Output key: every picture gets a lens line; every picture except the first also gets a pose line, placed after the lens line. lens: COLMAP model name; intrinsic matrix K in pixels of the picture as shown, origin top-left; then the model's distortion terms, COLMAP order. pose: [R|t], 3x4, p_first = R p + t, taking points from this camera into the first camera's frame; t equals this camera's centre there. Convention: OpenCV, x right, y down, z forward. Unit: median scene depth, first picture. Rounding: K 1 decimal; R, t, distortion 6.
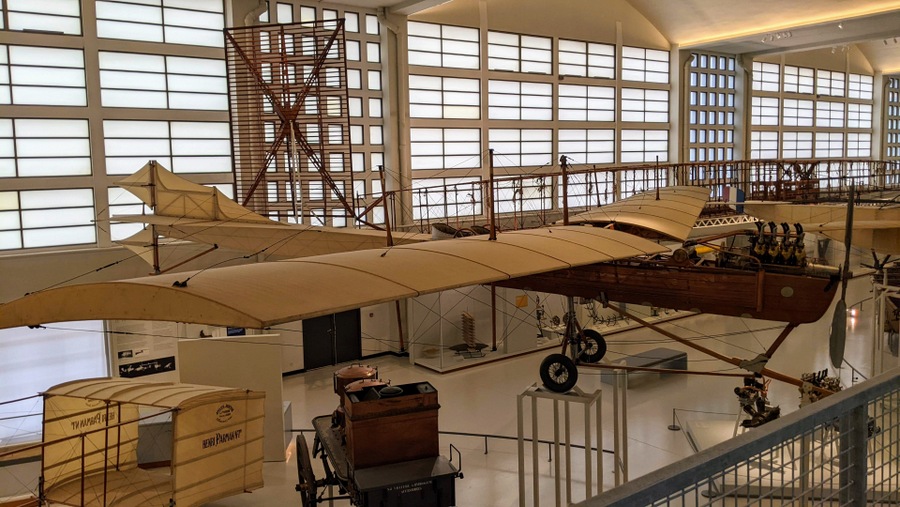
lens RADIAL K [[786.0, 0, 450.0], [0, 786.0, 253.5], [0, 0, 1]] dist [0.003641, 0.000293]
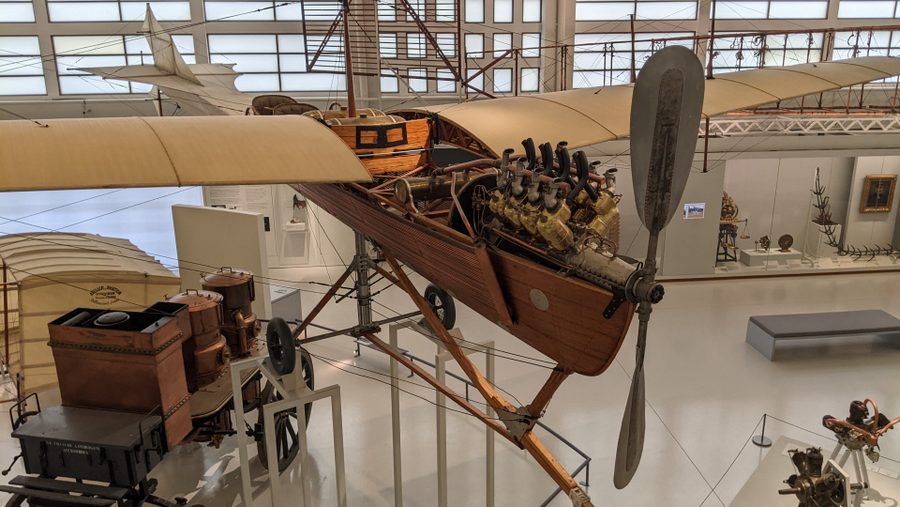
lens RADIAL K [[786.0, 0, 450.0], [0, 786.0, 253.5], [0, 0, 1]] dist [0.003641, 0.000293]
pose [[0.841275, 0.173692, -0.511945, 0.321850], [-0.076003, 0.975575, 0.206097, -0.039488], [0.535239, -0.134475, 0.833928, 0.291328]]
